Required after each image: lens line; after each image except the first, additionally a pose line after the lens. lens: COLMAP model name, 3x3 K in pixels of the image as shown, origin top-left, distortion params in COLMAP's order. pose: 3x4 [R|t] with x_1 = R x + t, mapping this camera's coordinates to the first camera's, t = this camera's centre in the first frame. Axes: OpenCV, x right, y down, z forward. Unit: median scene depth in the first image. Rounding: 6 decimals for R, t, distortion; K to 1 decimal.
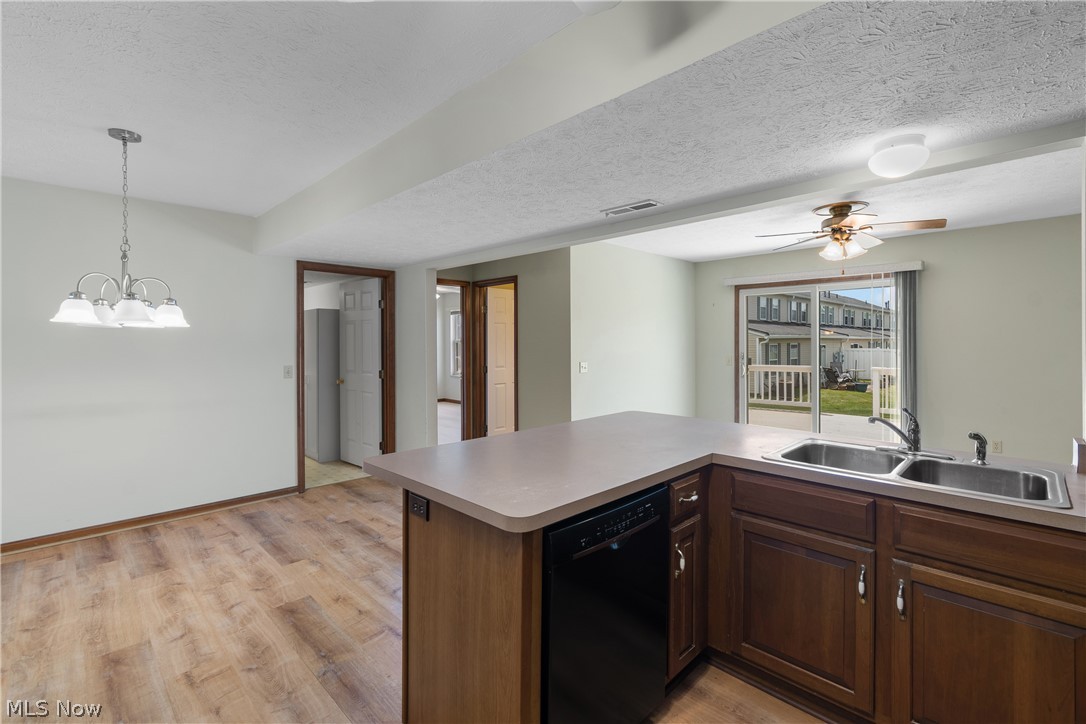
lens RADIAL K [[485.0, 0, 557.7], [0, 485.0, 343.7], [0, 0, 1]] dist [0.002641, -0.001098]
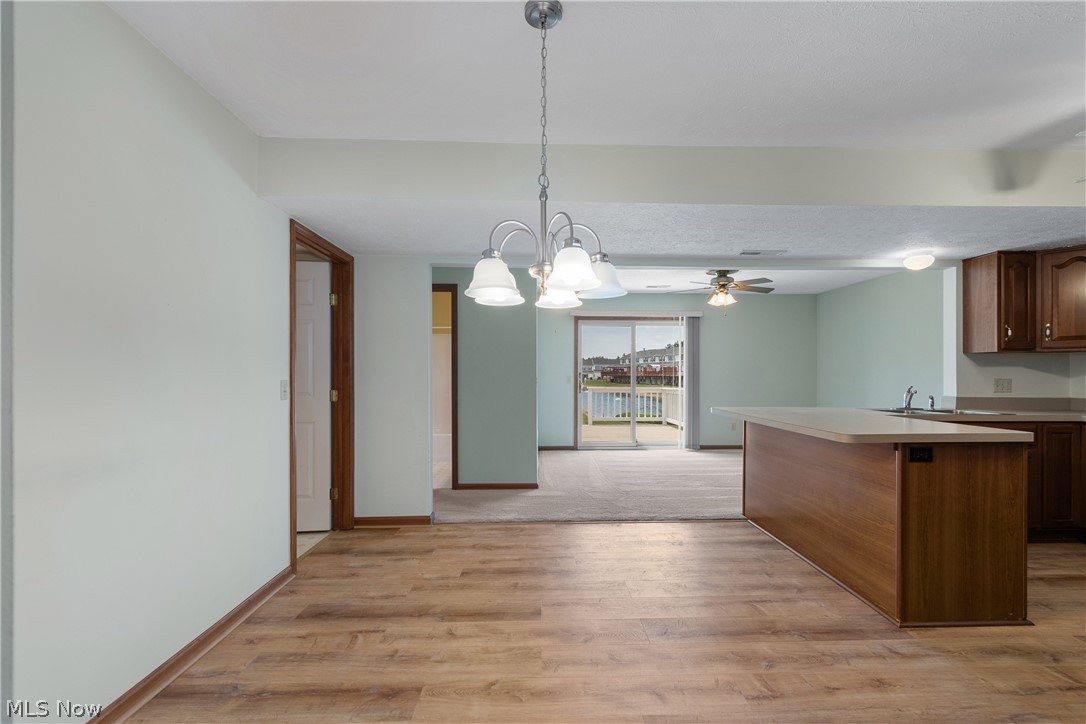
lens RADIAL K [[485.0, 0, 557.5], [0, 485.0, 376.6], [0, 0, 1]] dist [0.002641, -0.001098]
pose [[0.693192, -0.000893, 0.720753, -0.934551], [0.000770, 1.000000, 0.000498, 0.049125], [-0.720753, 0.000210, 0.693192, 0.358551]]
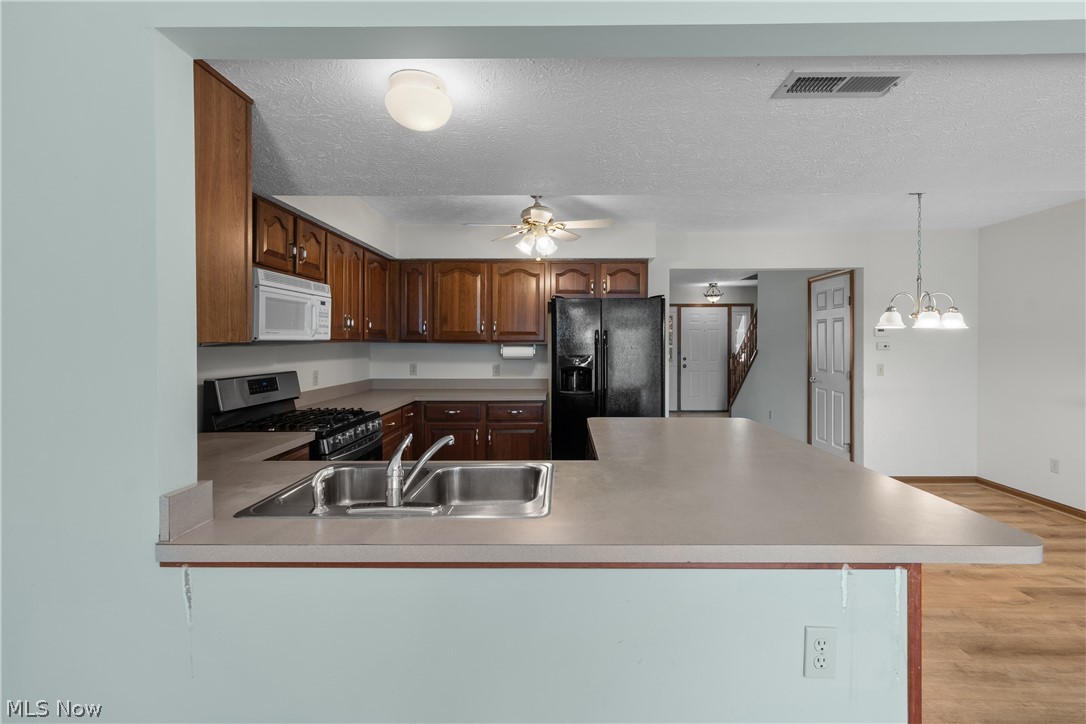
lens RADIAL K [[485.0, 0, 553.6], [0, 485.0, 347.9], [0, 0, 1]] dist [0.002641, -0.001098]
pose [[-0.733576, 0.012254, -0.679497, 0.560804], [0.001789, 0.999869, 0.016101, -0.004219], [0.679605, 0.010595, -0.733502, 0.898272]]
